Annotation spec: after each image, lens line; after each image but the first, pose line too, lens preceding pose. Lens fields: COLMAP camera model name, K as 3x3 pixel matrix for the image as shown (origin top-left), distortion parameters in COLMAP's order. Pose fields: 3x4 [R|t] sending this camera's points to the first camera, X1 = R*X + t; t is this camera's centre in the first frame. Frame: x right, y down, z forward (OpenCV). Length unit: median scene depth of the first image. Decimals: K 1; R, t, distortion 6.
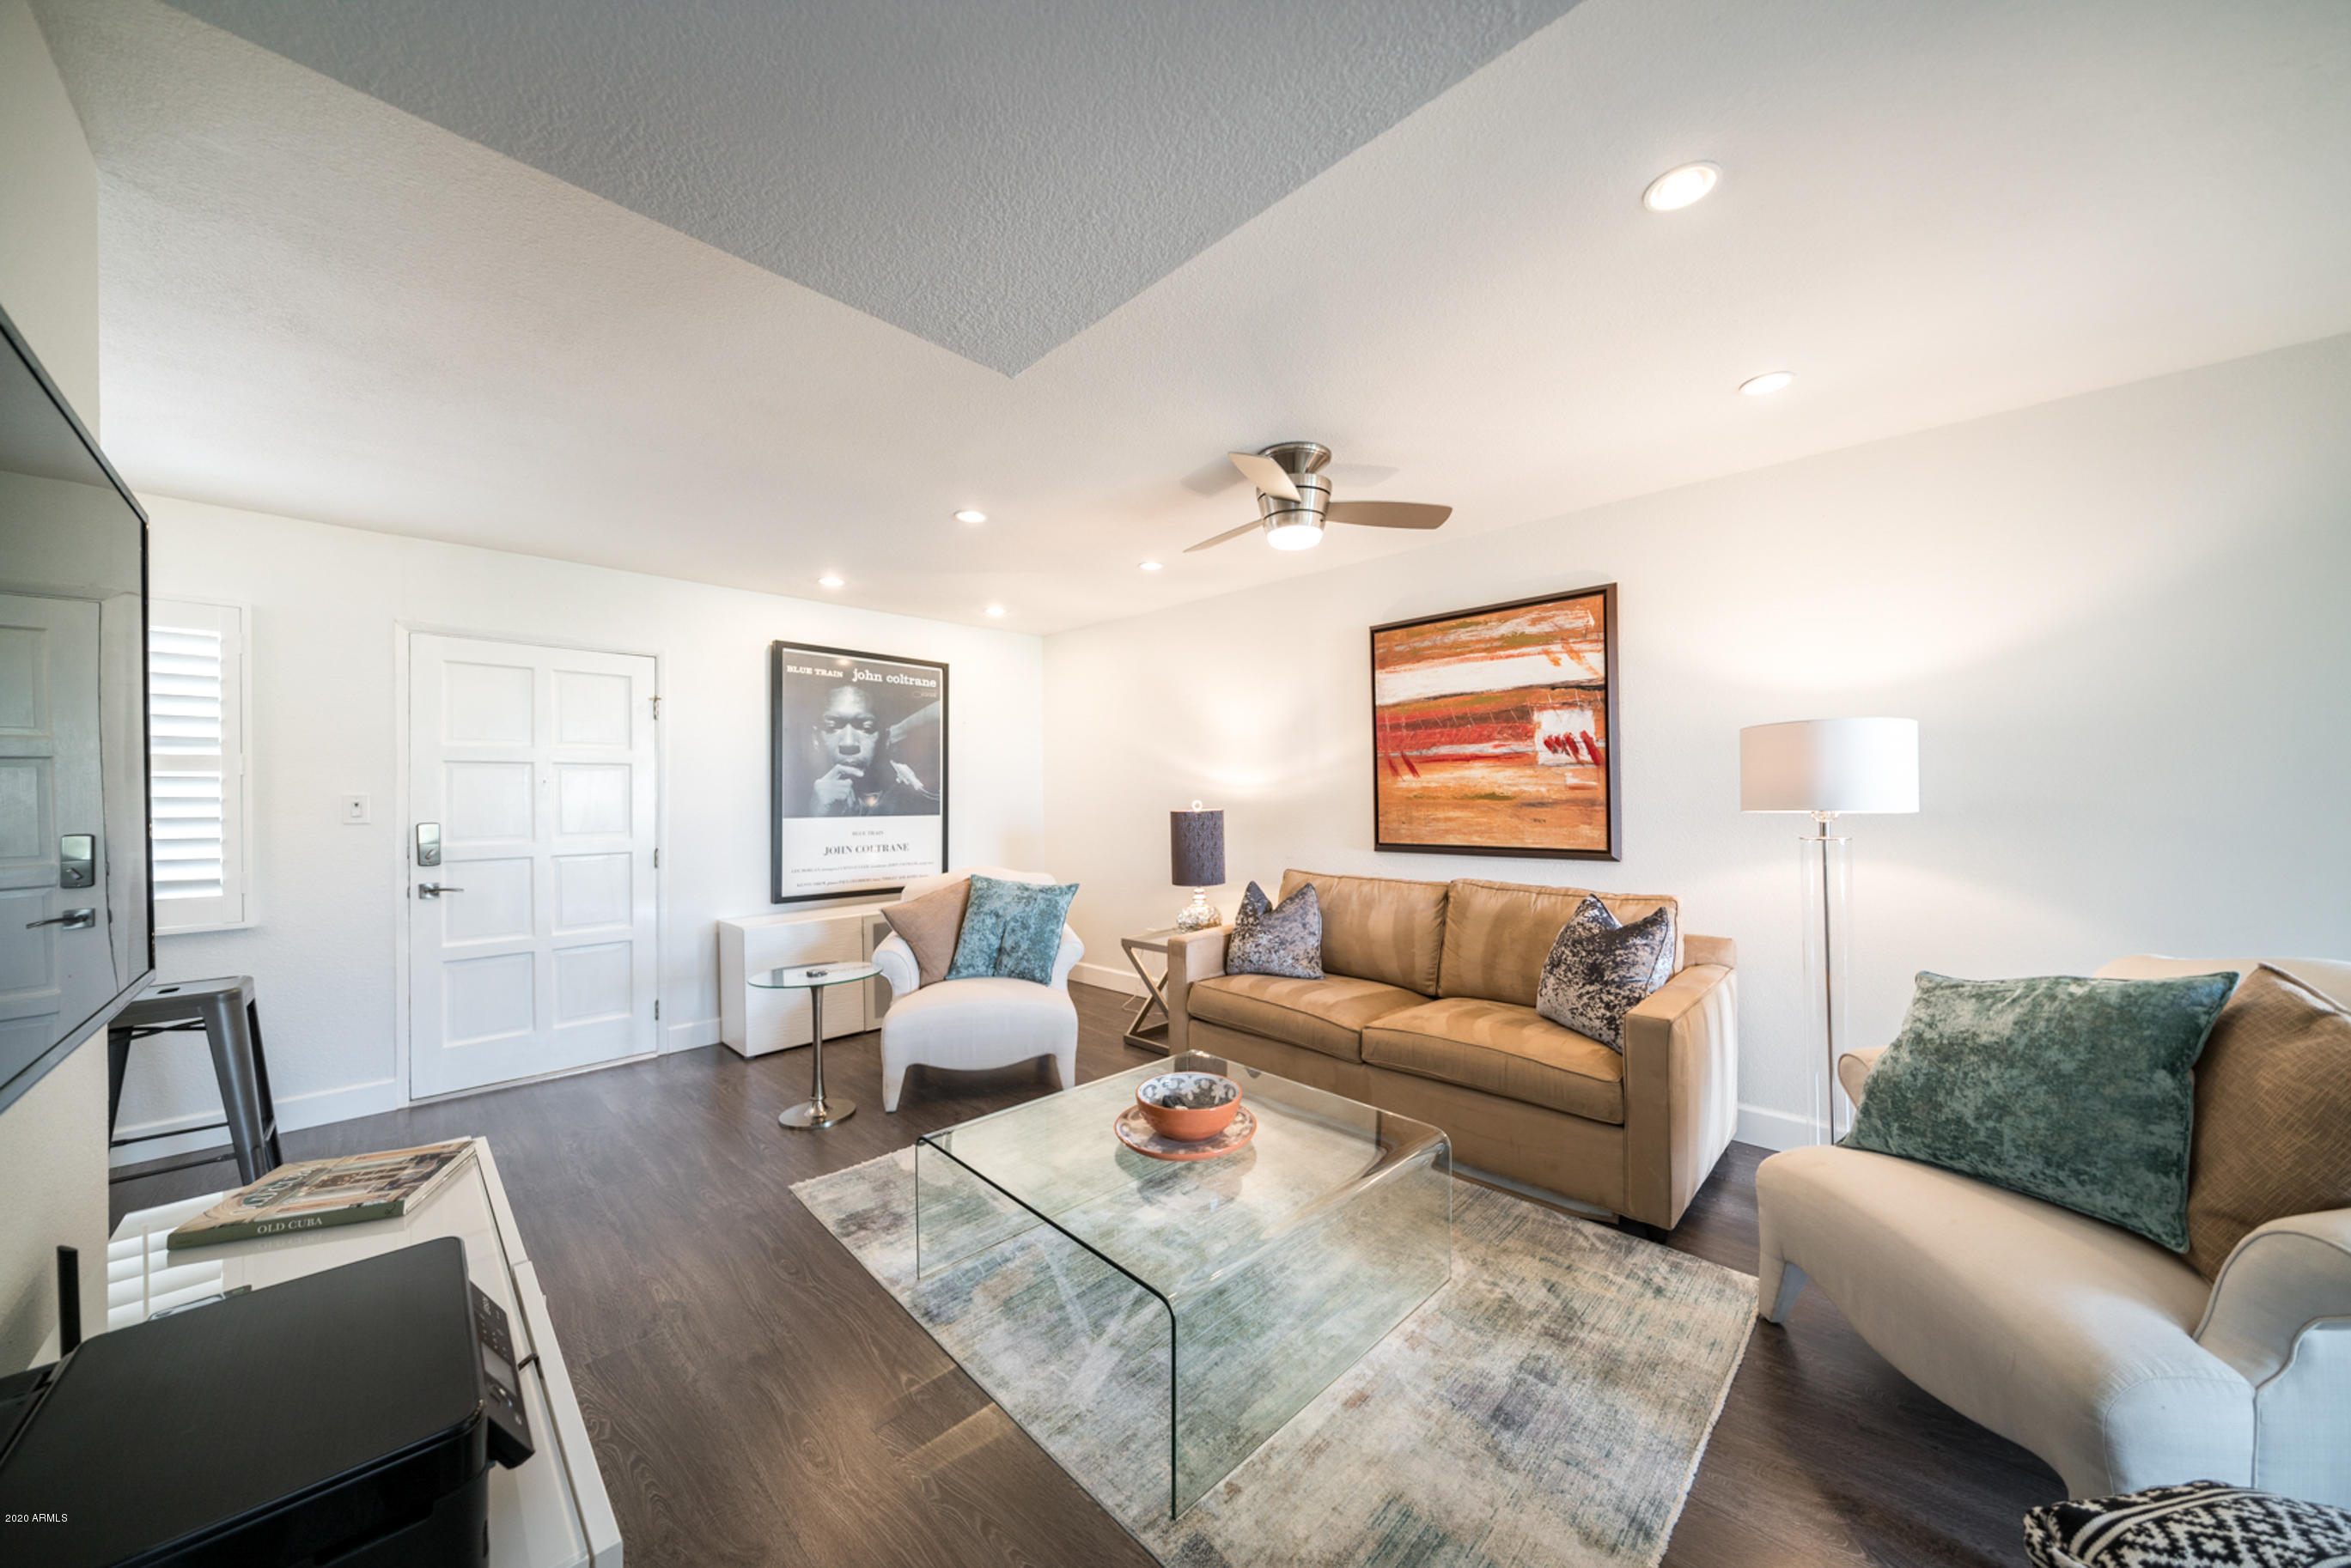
lens RADIAL K [[805.5, 0, 1181.1], [0, 805.5, 792.7], [0, 0, 1]] dist [-0.003241, -0.000771]
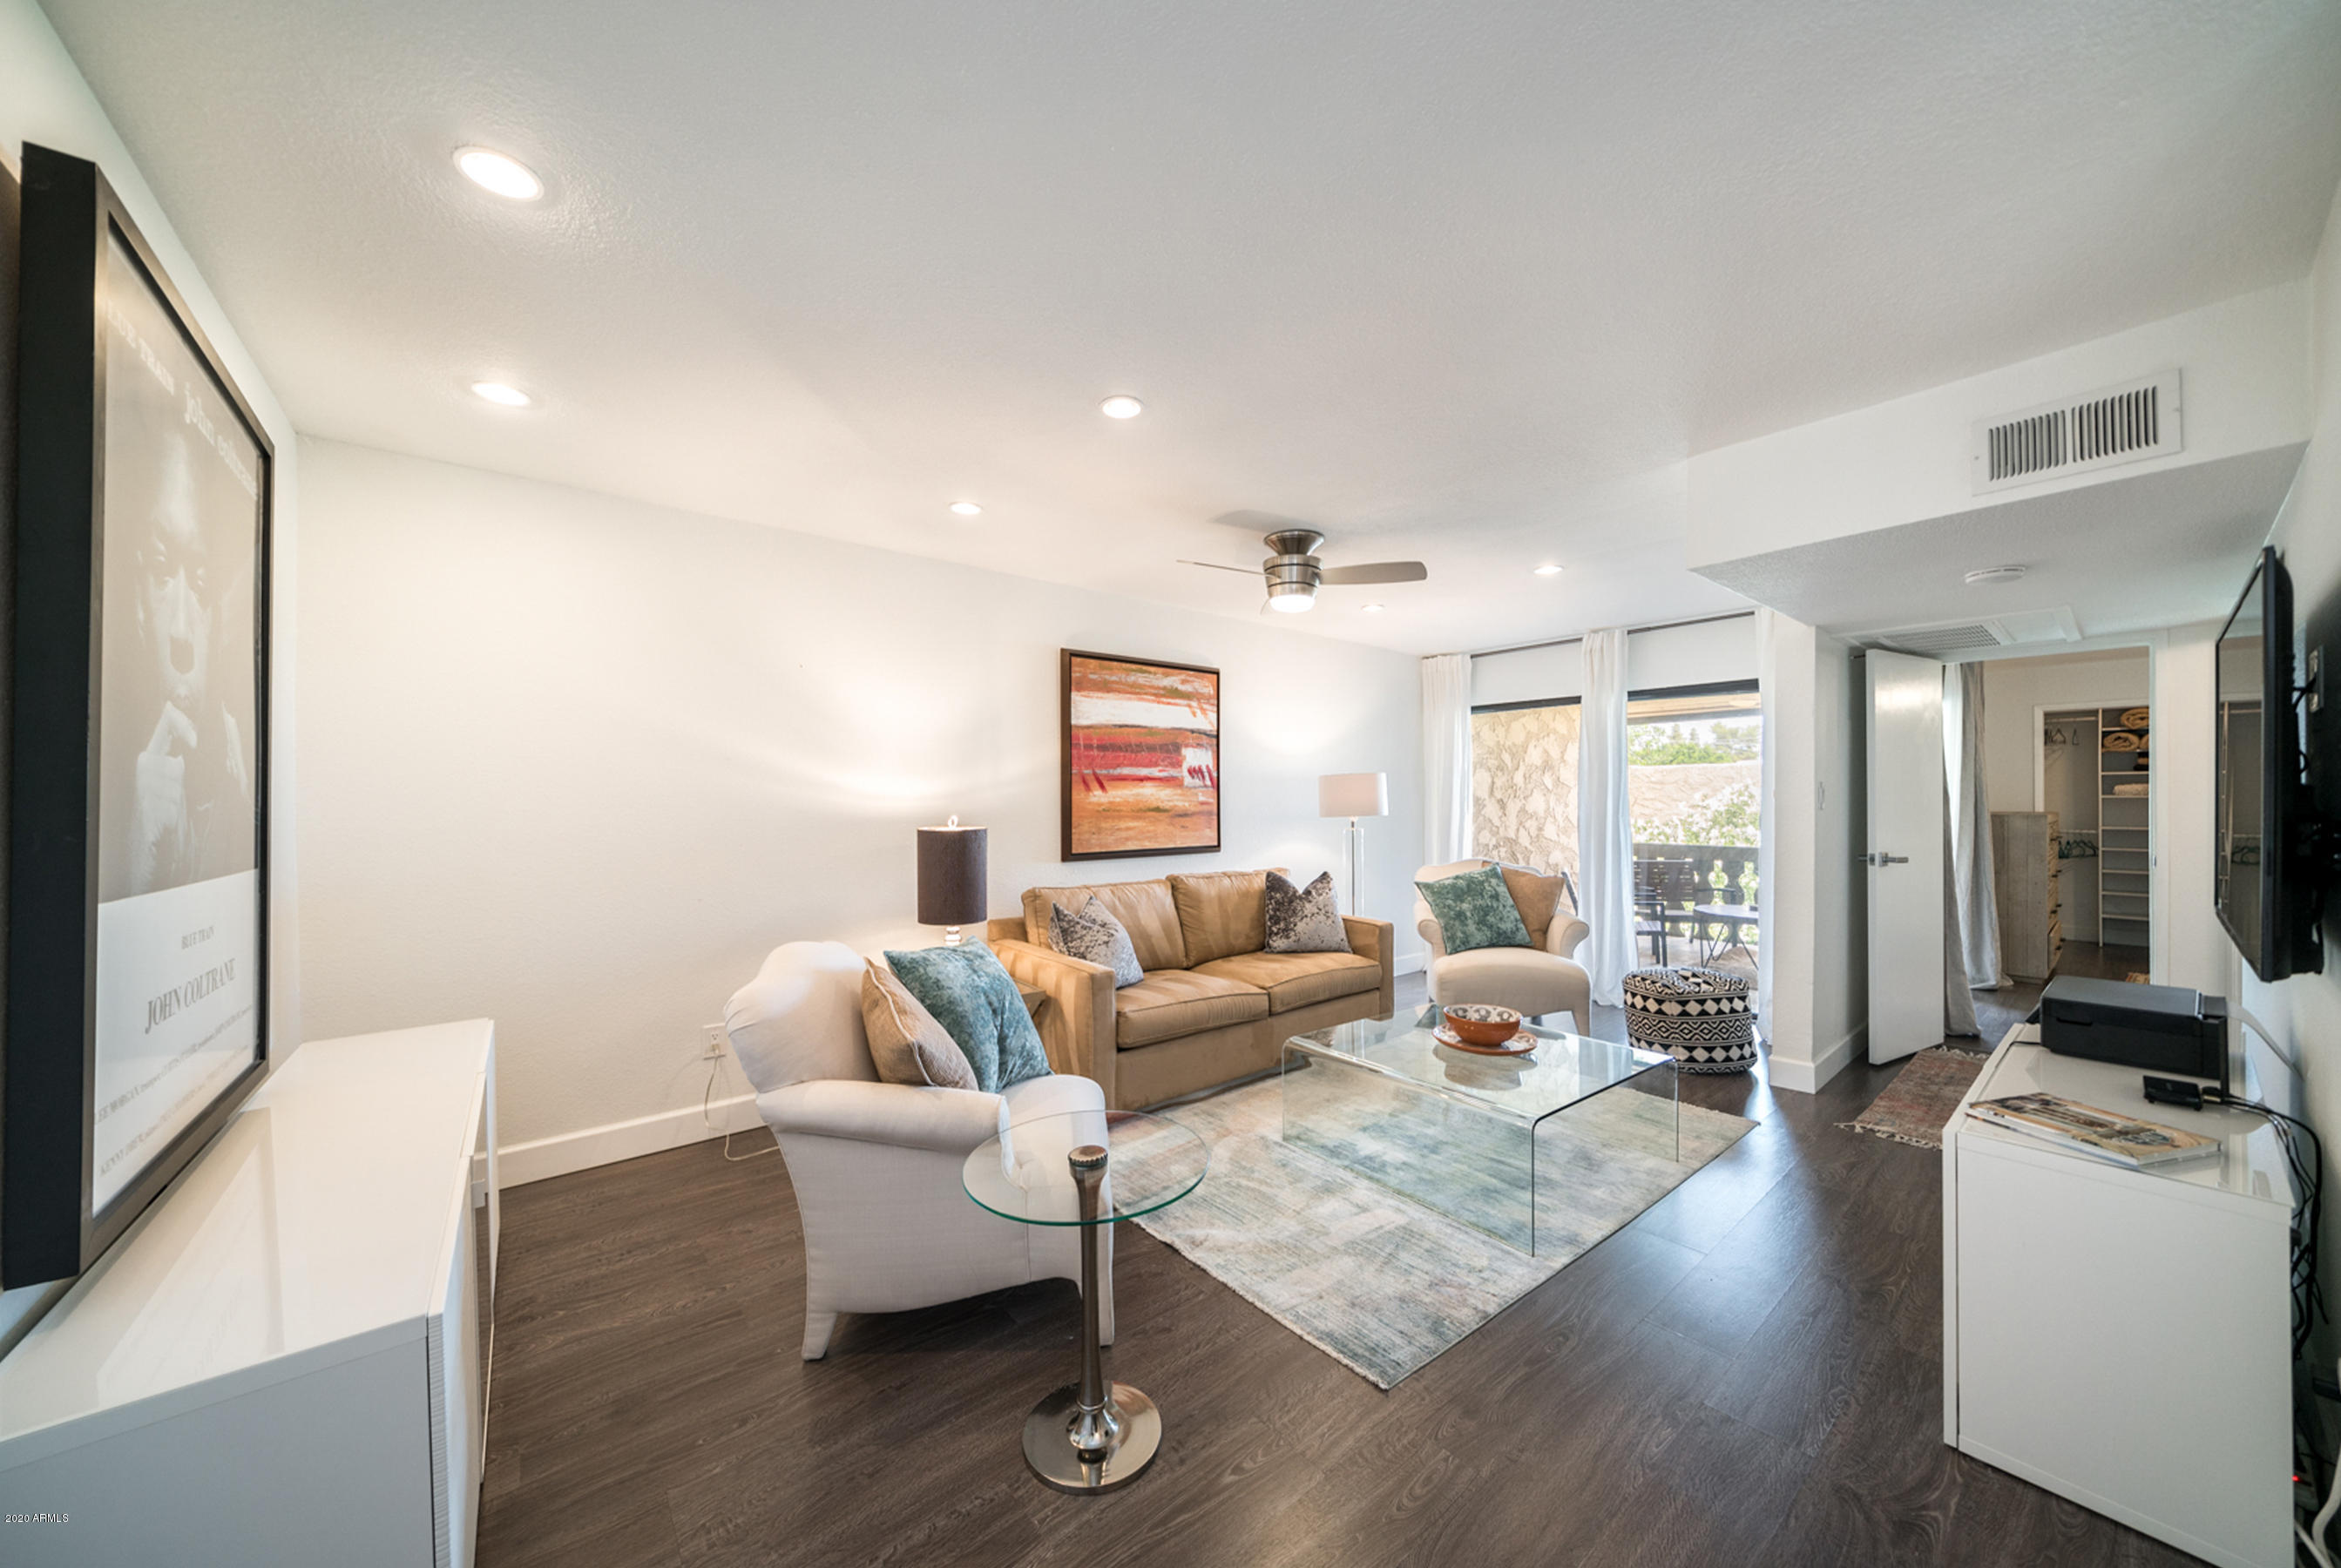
lens RADIAL K [[802.1, 0, 1188.5], [0, 802.1, 794.8], [0, 0, 1]] dist [-0.003241, -0.000771]
pose [[0.106342, 0.015831, 0.994204, -0.873113], [0.000844, 0.999871, -0.016012, 0.001575], [-0.994329, 0.002542, 0.106315, 0.808165]]
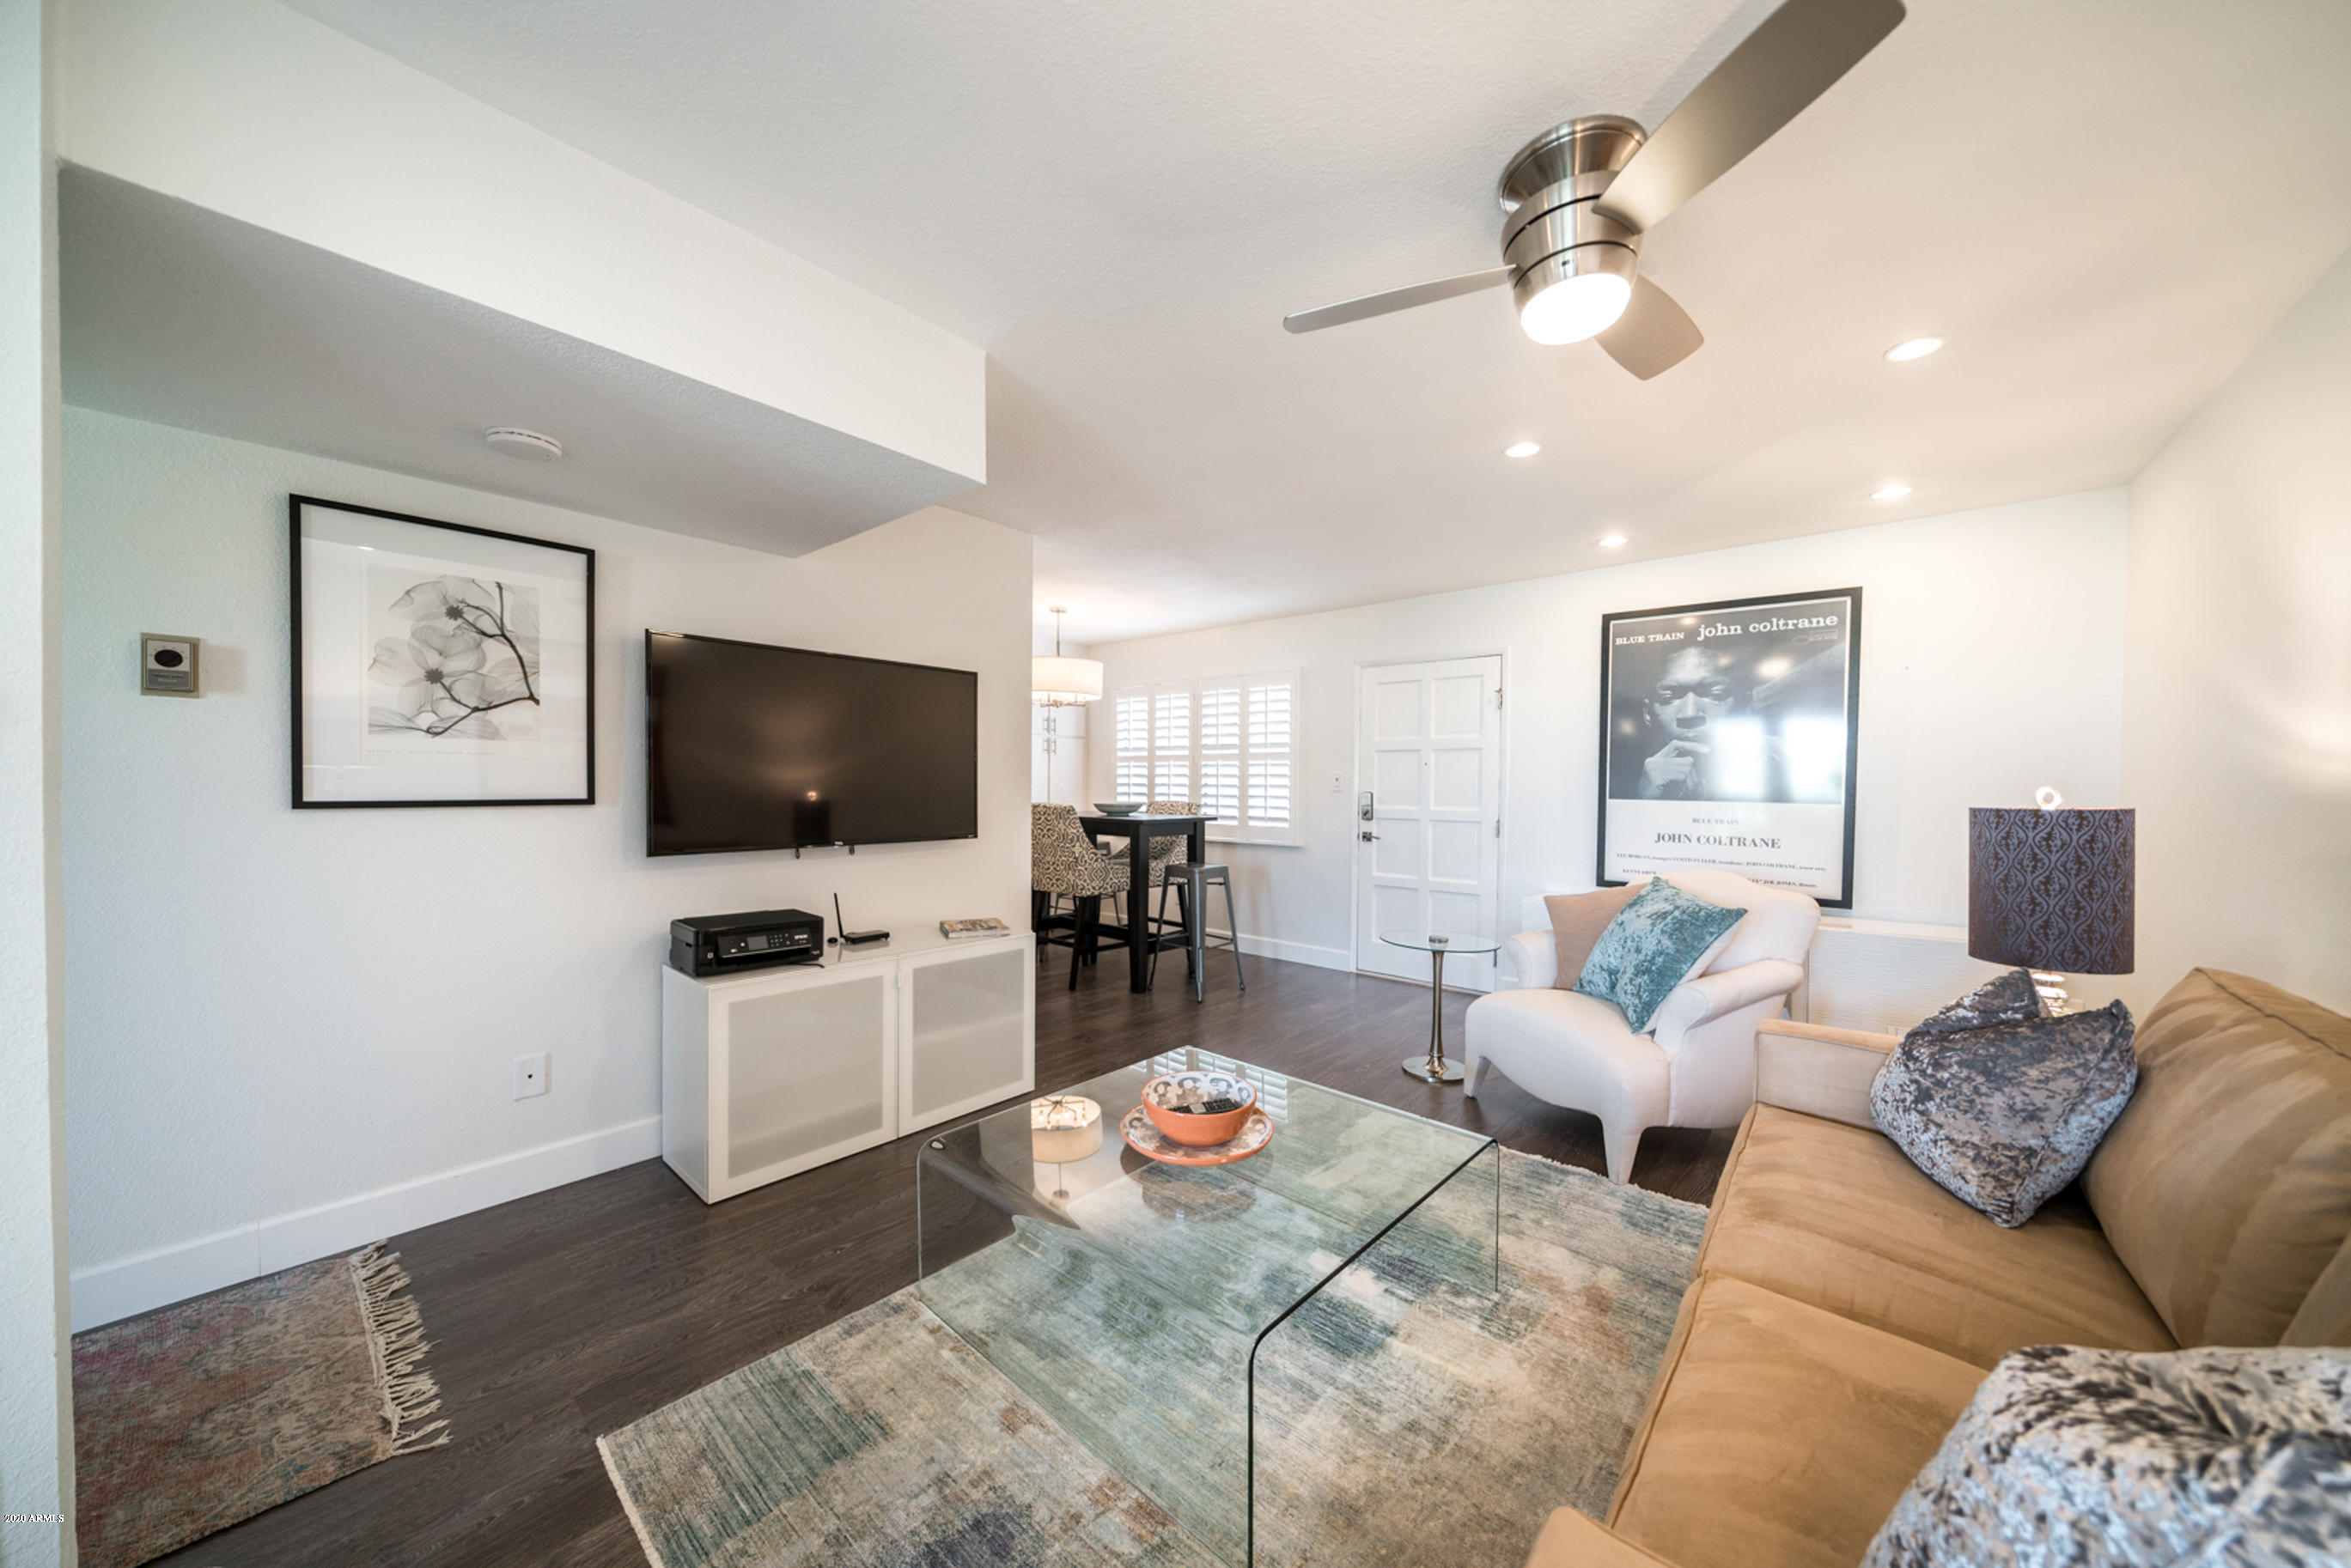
lens RADIAL K [[805.5, 0, 1184.5], [0, 805.5, 789.8], [0, 0, 1]] dist [-0.003241, -0.000771]
pose [[0.059668, 0.020766, -0.998002, 0.526518], [-0.001418, 0.999784, 0.020718, 0.002361], [0.998217, 0.000179, 0.059685, 0.528887]]
